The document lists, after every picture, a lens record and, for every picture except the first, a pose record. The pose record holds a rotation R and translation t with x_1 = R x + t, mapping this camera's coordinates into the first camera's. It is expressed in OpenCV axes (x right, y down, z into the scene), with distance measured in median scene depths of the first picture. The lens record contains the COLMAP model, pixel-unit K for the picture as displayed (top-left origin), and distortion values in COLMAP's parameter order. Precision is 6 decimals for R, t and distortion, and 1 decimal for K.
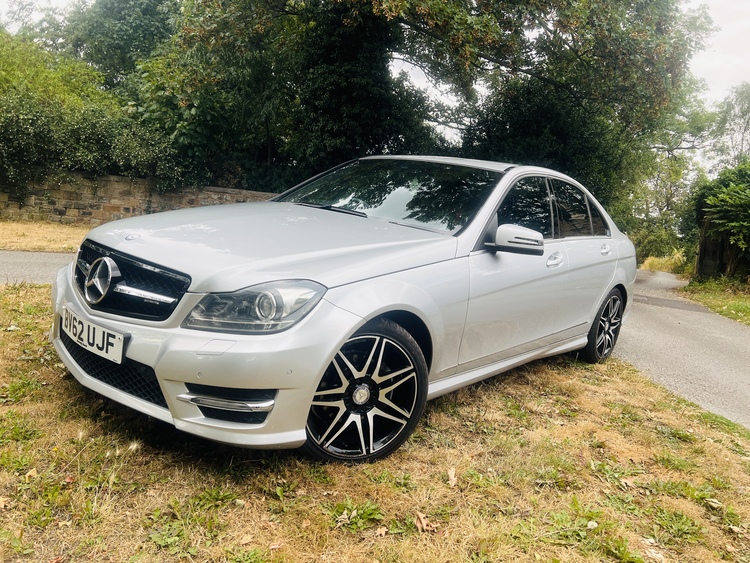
lens RADIAL K [[567.7, 0, 382.1], [0, 567.7, 283.2], [0, 0, 1]] dist [0.048454, -0.055032]
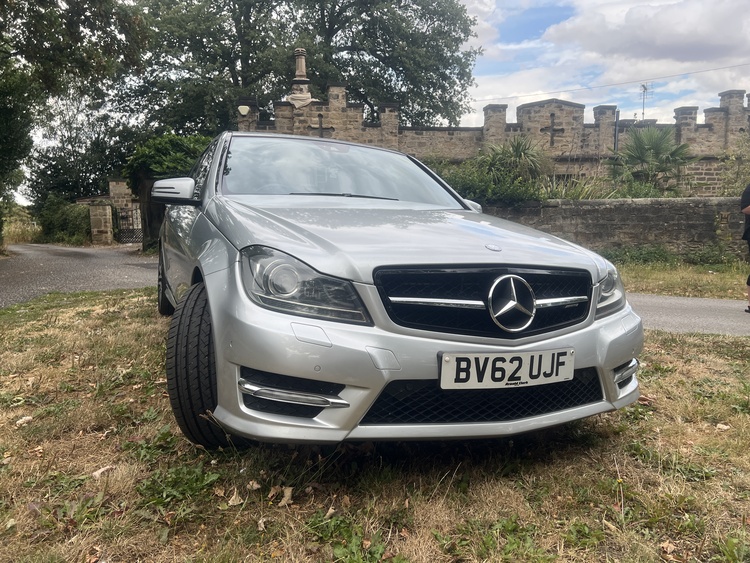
lens RADIAL K [[567.7, 0, 381.5], [0, 567.7, 282.5], [0, 0, 1]] dist [0.048454, -0.055032]
pose [[0.438094, -0.203179, 0.875666, -0.219060], [0.149131, 0.977051, 0.152093, -0.031745], [-0.886472, 0.063958, 0.458340, 0.134197]]
